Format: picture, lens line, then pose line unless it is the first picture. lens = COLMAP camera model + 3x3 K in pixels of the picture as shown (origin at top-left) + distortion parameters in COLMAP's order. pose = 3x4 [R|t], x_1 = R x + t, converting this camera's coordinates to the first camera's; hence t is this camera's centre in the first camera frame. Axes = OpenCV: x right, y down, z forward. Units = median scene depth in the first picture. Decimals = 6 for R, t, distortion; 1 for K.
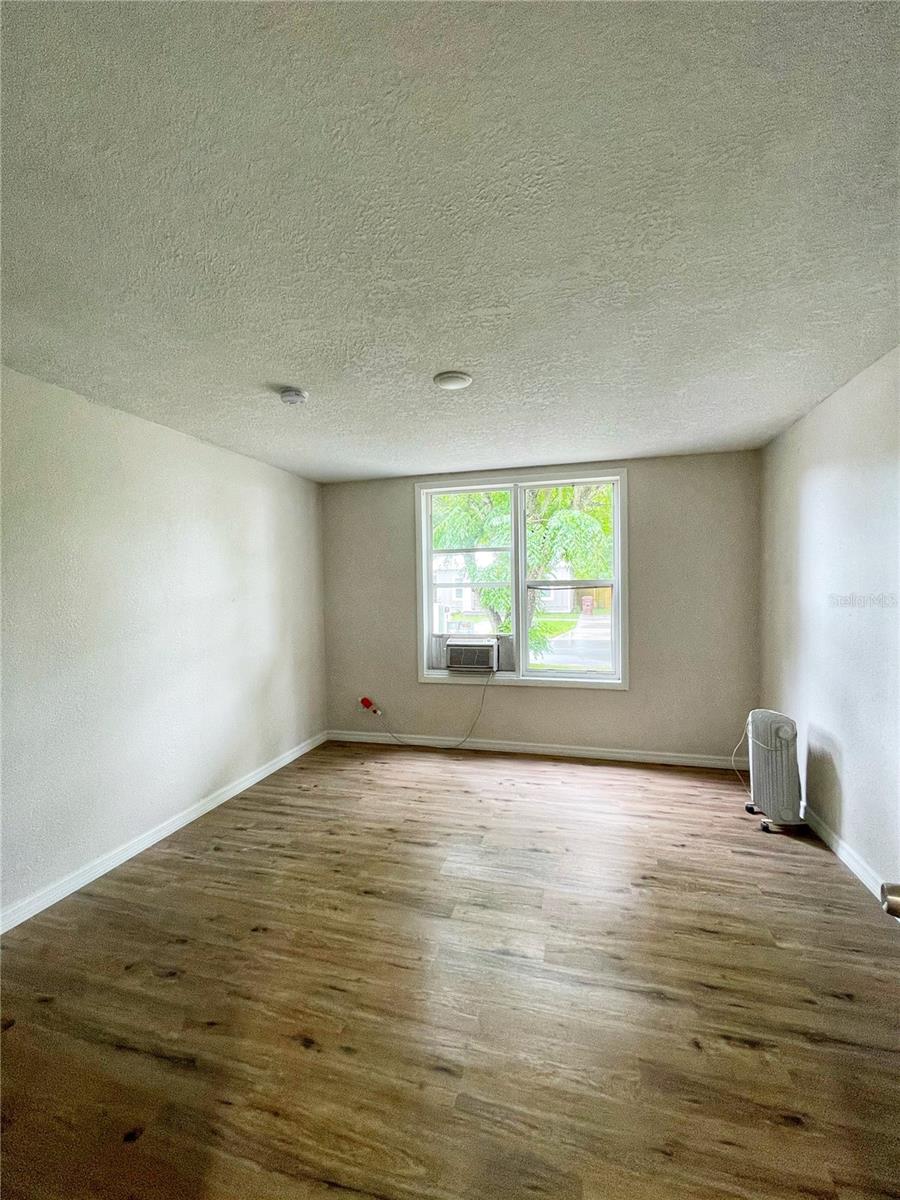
lens RADIAL K [[489.1, 0, 452.2], [0, 489.1, 598.9], [0, 0, 1]] dist [-0.001667, -0.000233]
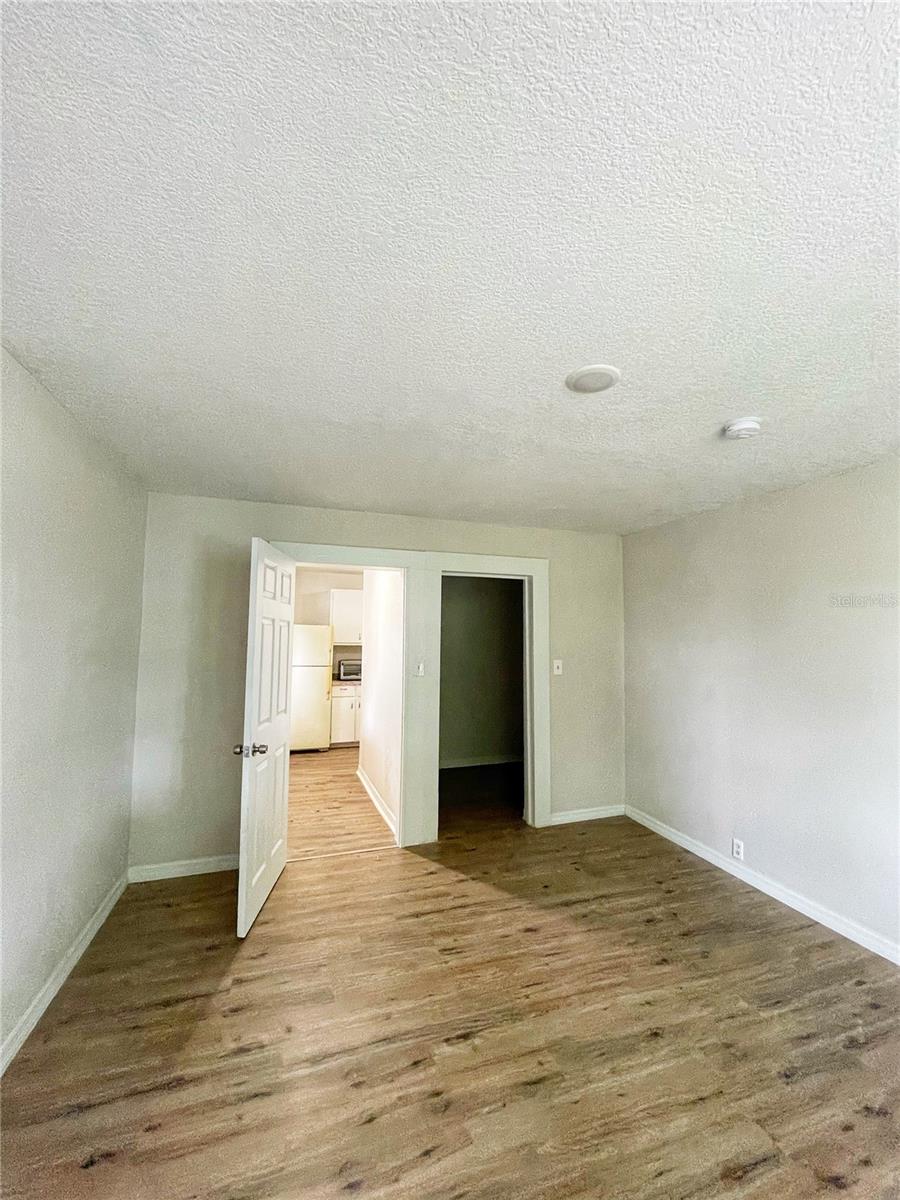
lens RADIAL K [[489.1, 0, 450.1], [0, 489.1, 602.2], [0, 0, 1]] dist [-0.001667, -0.000233]
pose [[-0.829287, -0.030739, -0.557977, 0.535342], [-0.013485, 0.999296, -0.035010, -0.077082], [0.558660, -0.021509, -0.829118, 1.372761]]
